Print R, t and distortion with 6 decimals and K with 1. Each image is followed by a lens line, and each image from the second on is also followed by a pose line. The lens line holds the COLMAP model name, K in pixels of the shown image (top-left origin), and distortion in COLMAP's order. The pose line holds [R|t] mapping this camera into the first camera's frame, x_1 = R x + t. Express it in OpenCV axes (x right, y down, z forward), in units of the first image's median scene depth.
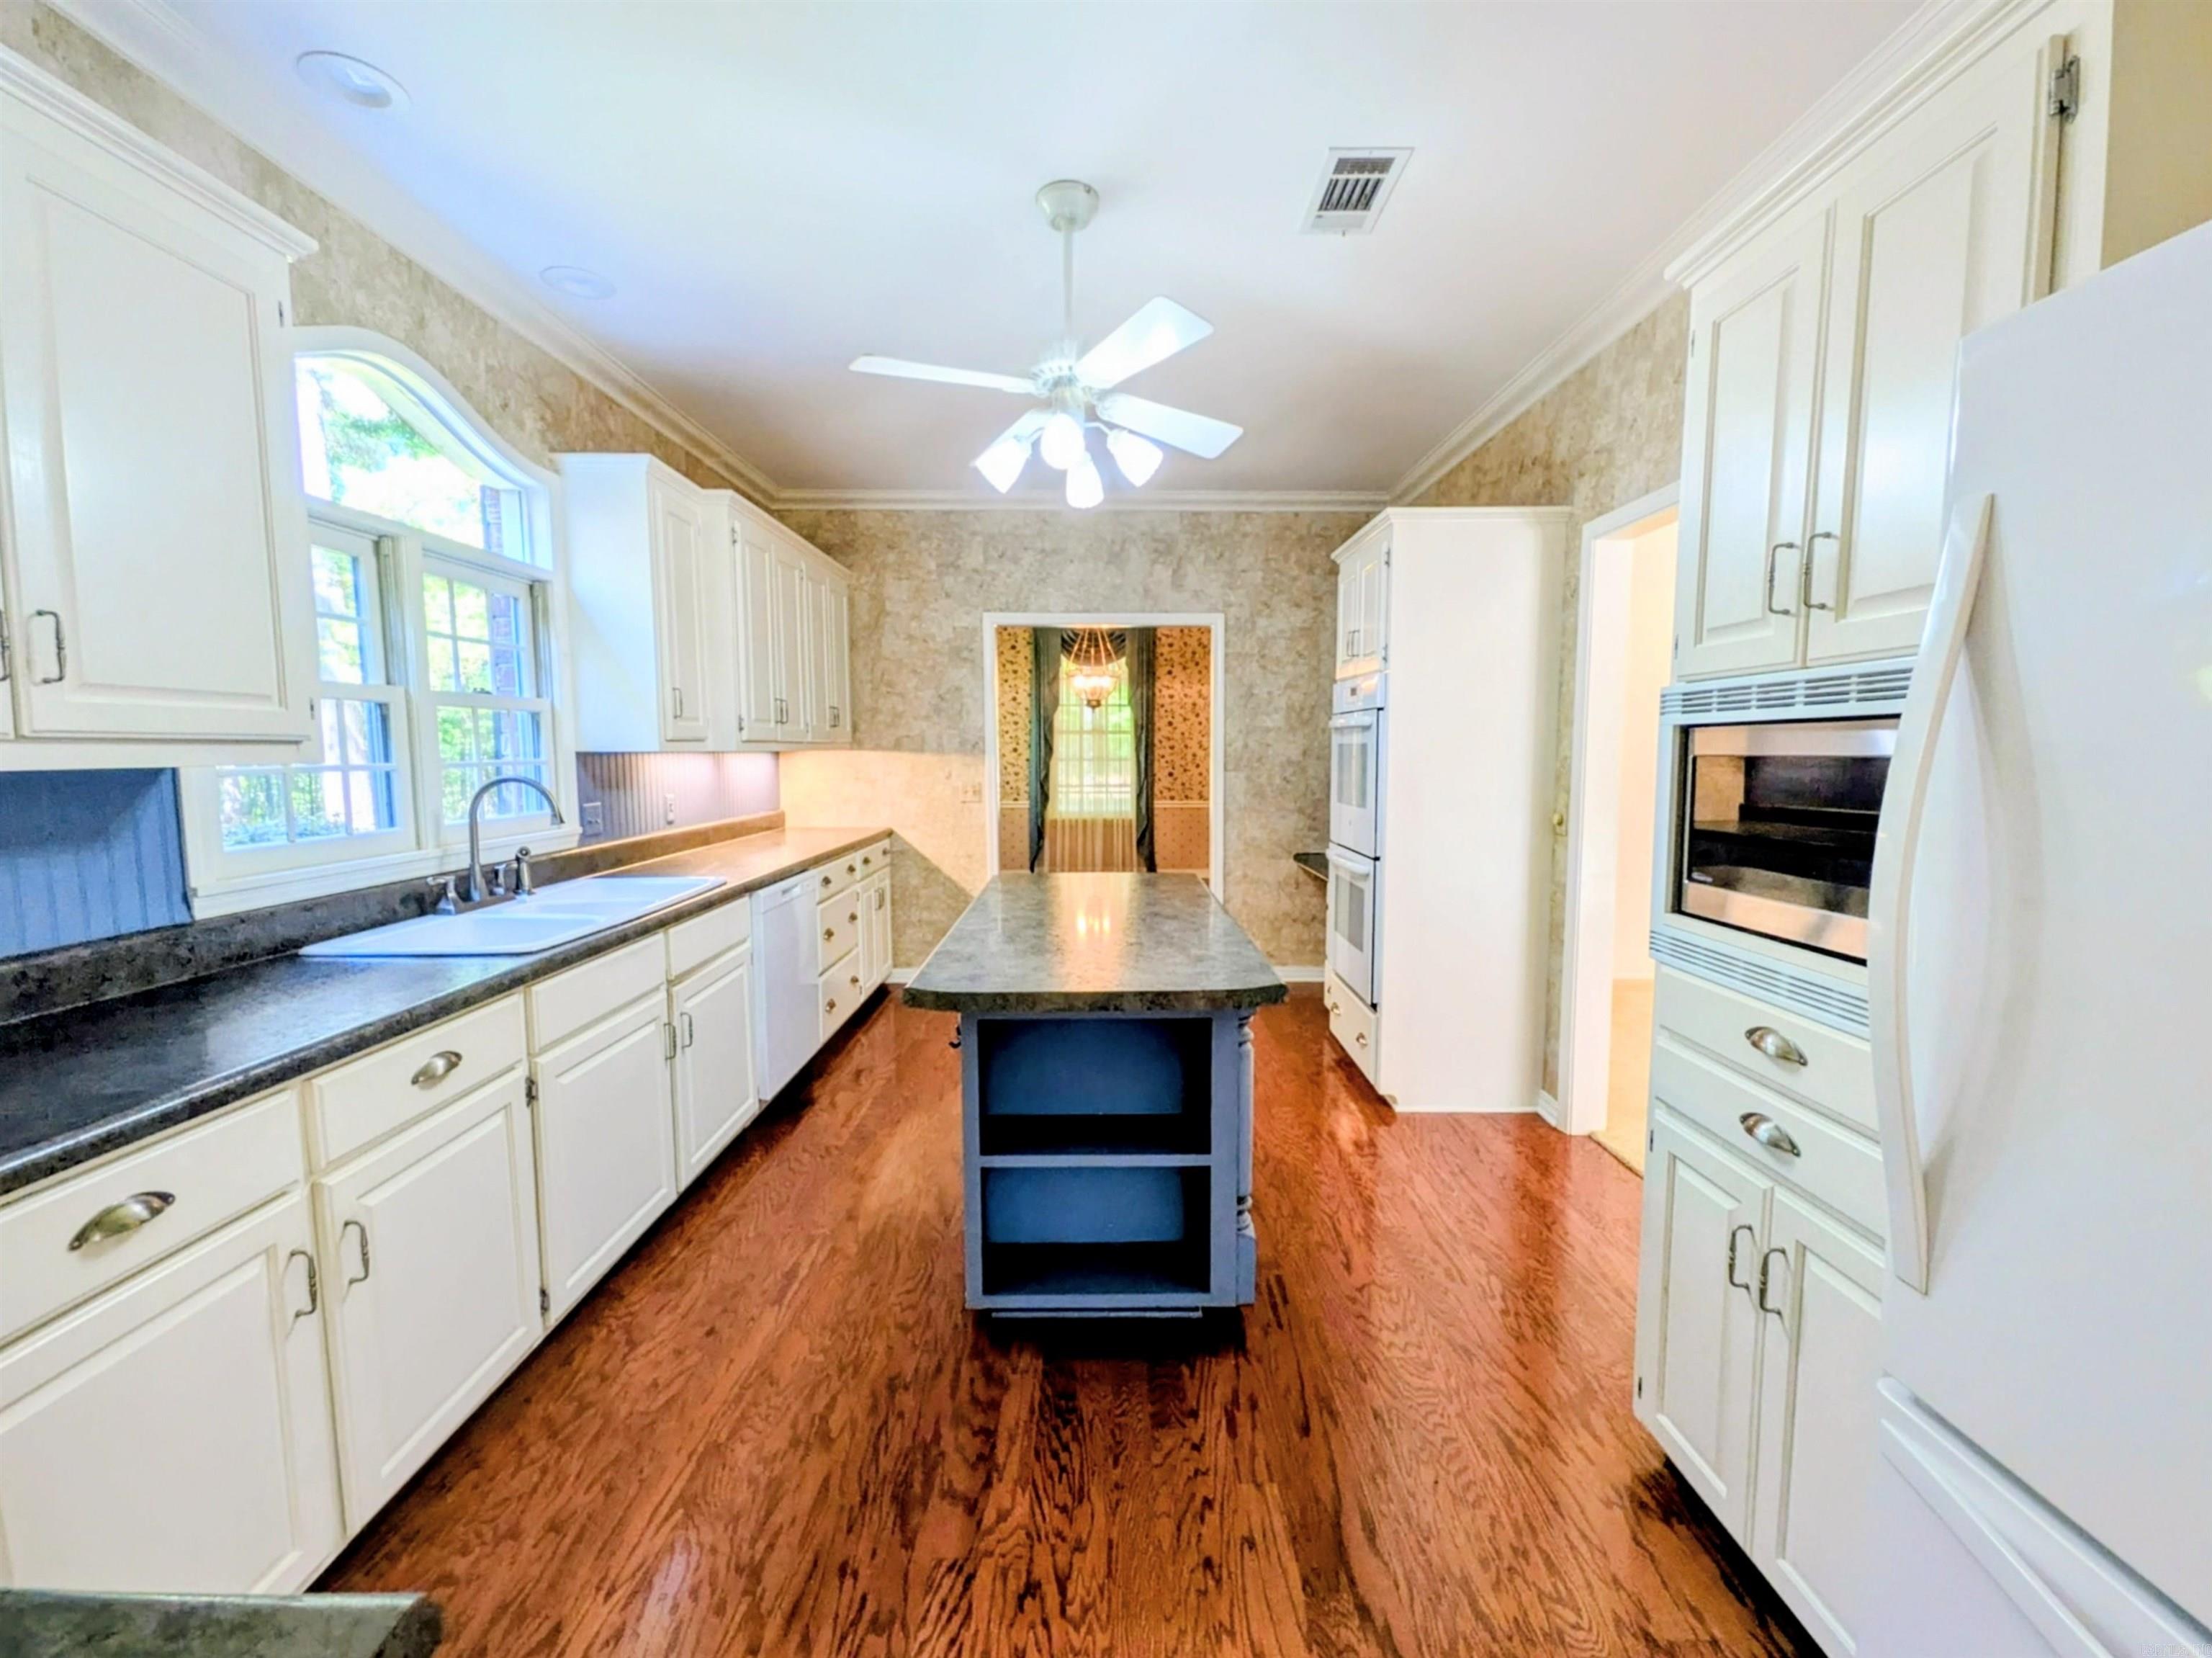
lens RADIAL K [[878.0, 0, 1099.0], [0, 878.0, 824.0], [0, 0, 1]] dist [-0.000067, -0.000207]
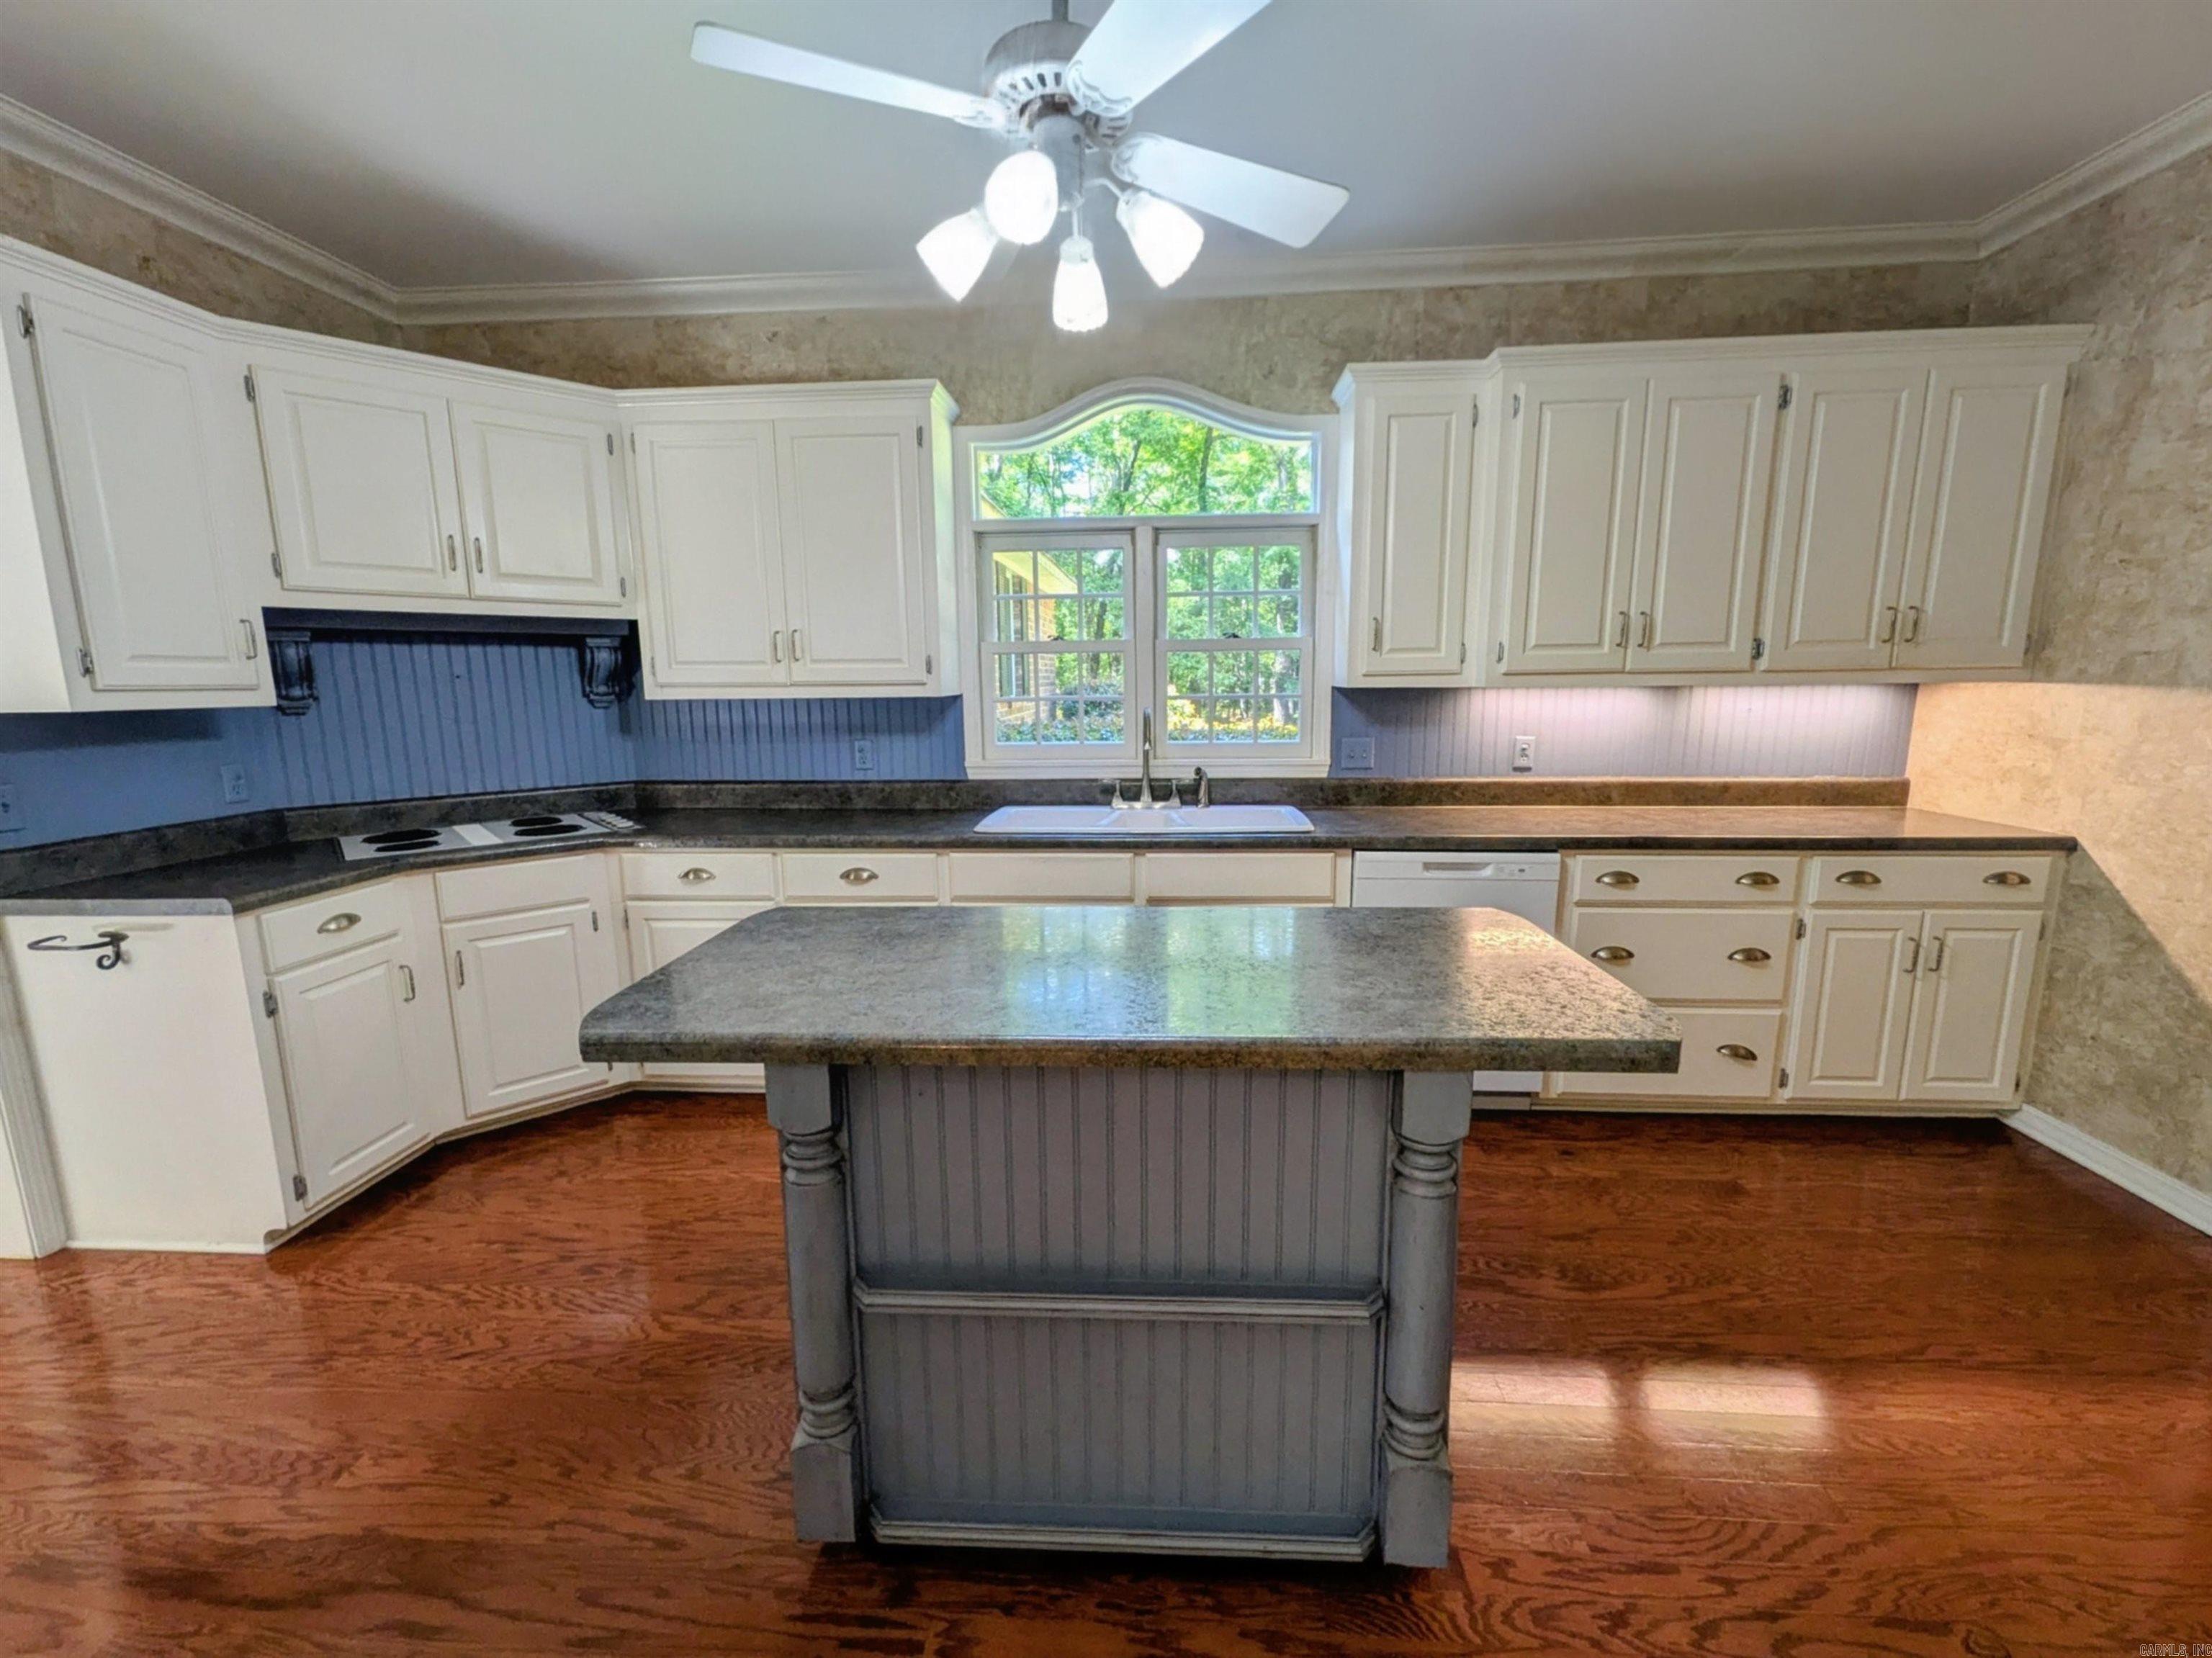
lens RADIAL K [[877.8, 0, 1099.0], [0, 877.8, 824.1], [0, 0, 1]] dist [-0.000067, -0.000207]
pose [[-0.037903, 0.166664, -0.985285, 0.284916], [-0.076700, 0.982600, 0.169160, -0.046908], [0.996333, 0.081983, -0.024460, 0.465985]]
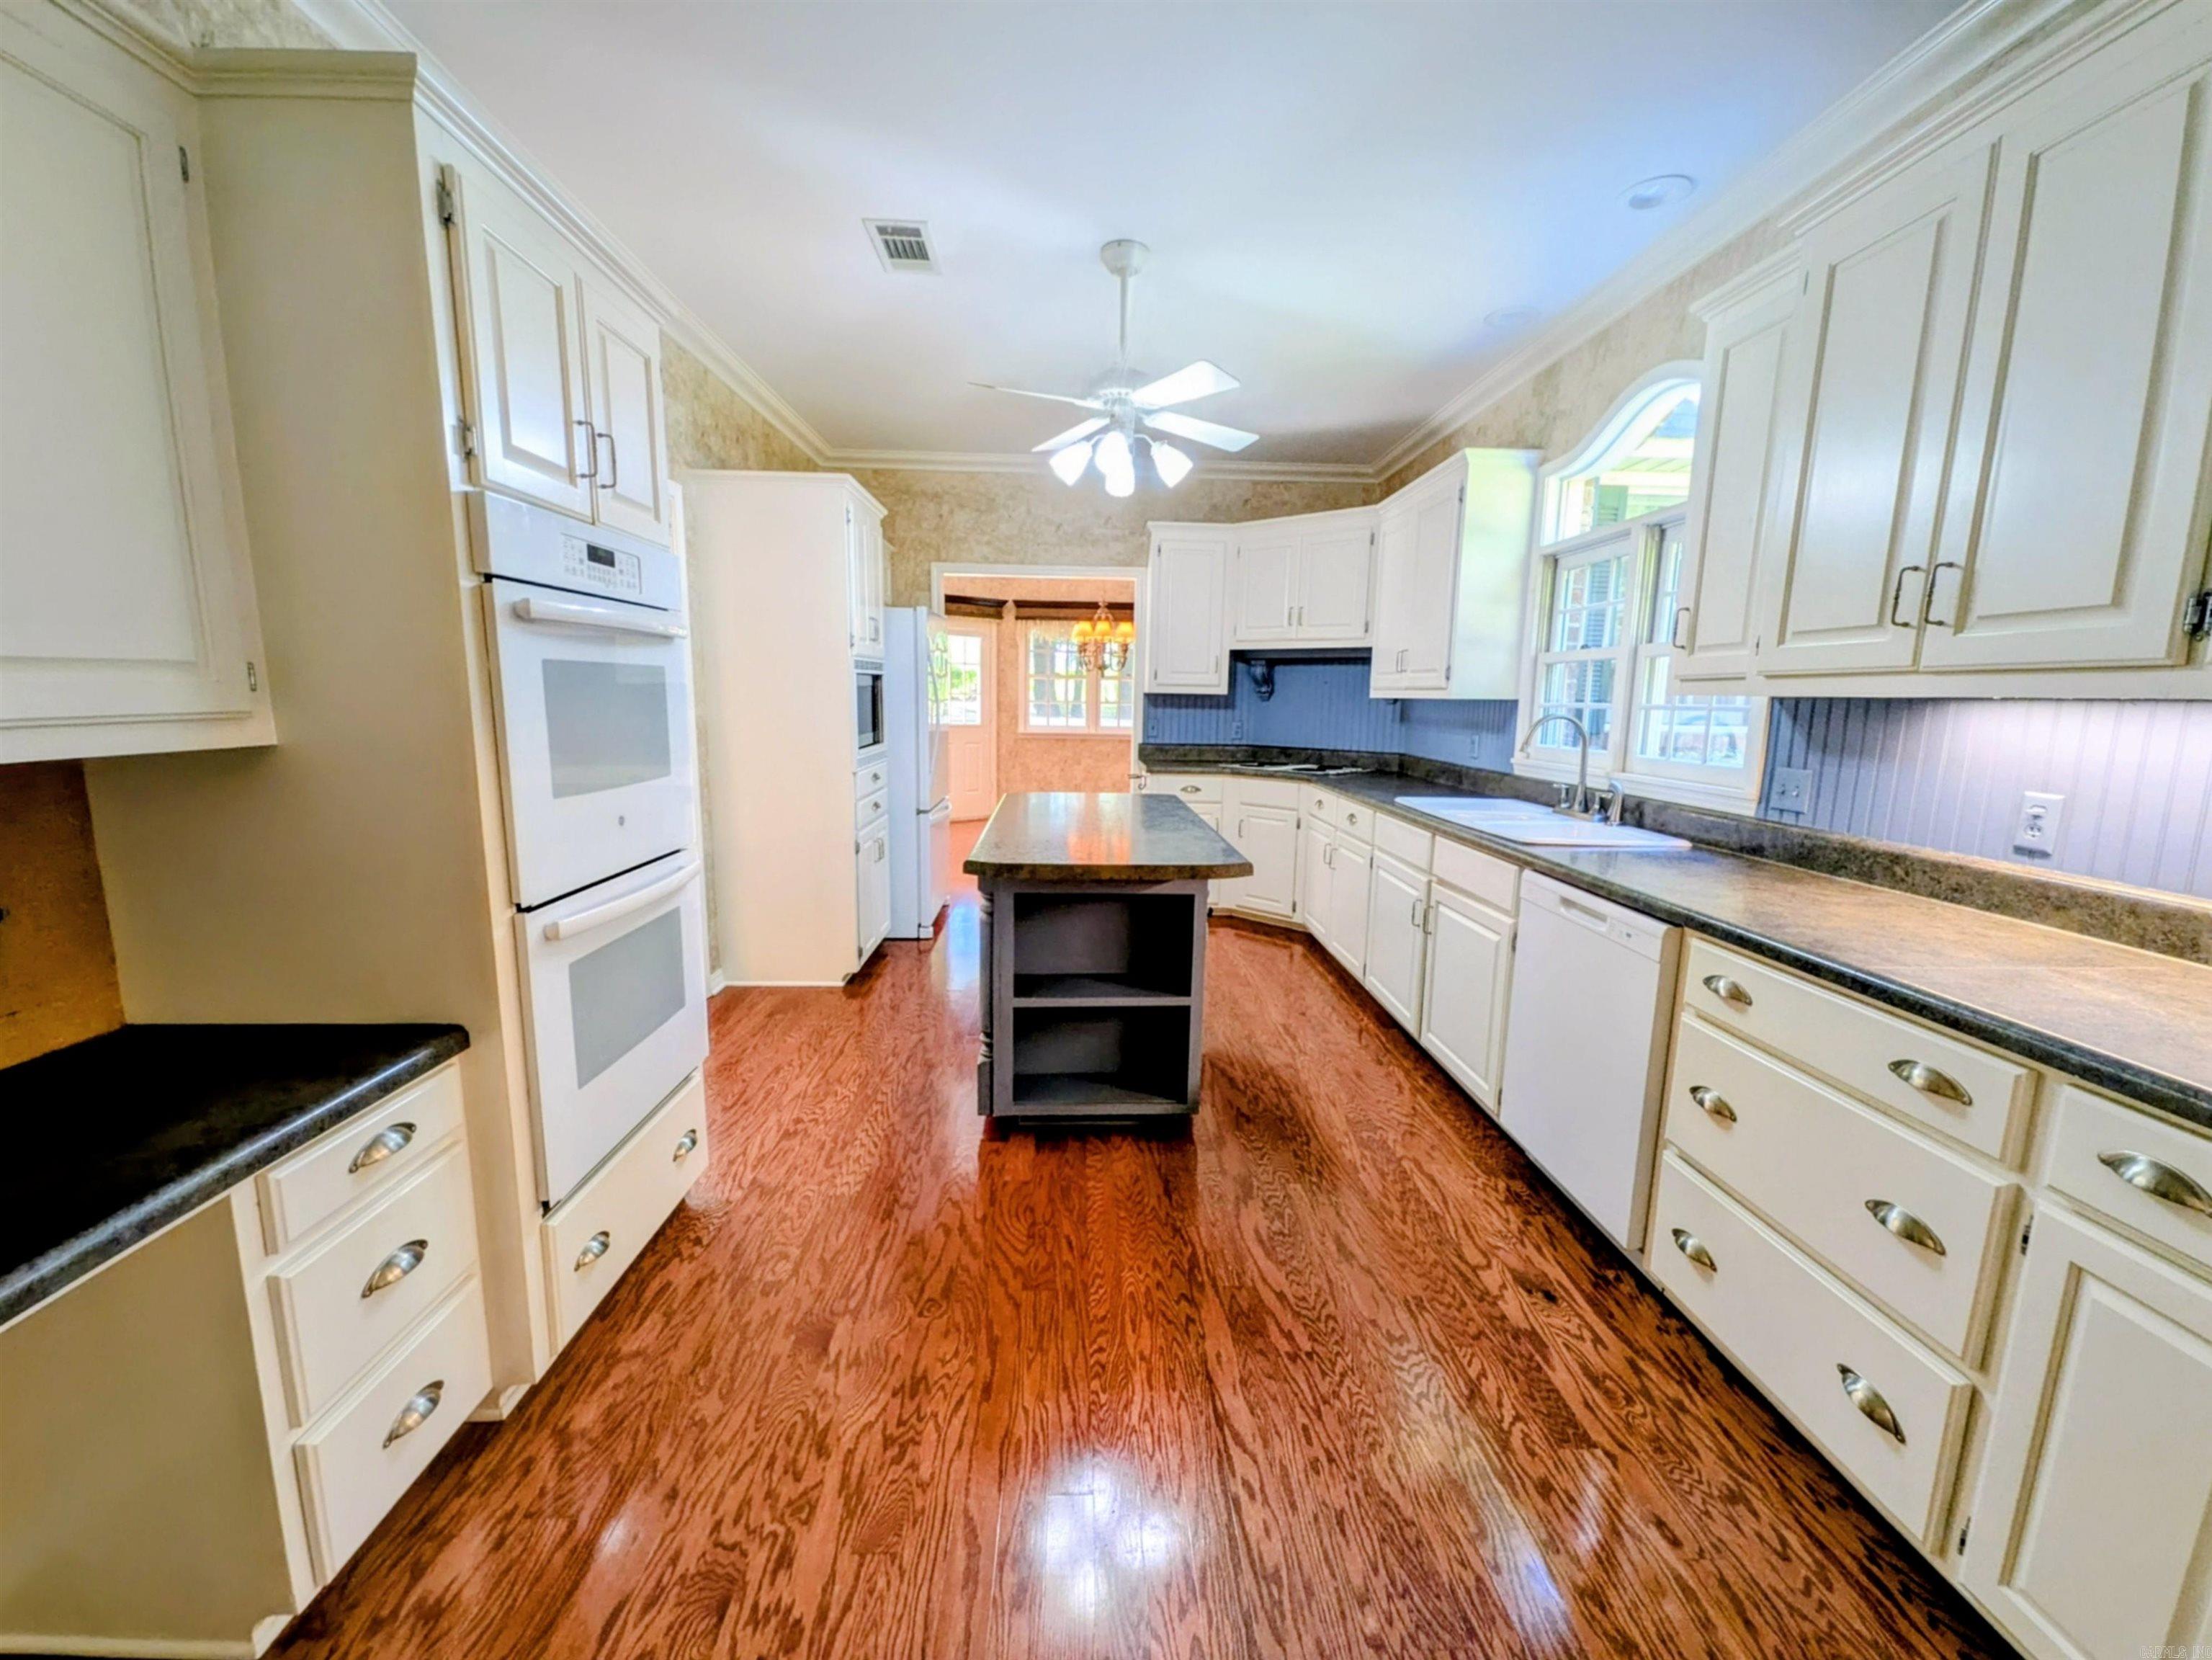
lens RADIAL K [[865.7, 0, 1115.3], [0, 865.7, 827.1], [0, 0, 1]] dist [0.002112, 0.000221]
pose [[-0.998107, 0.001930, -0.061463, 0.021722], [-0.012757, 0.971264, 0.237664, -0.088064], [0.060156, 0.237998, -0.969401, 1.058457]]
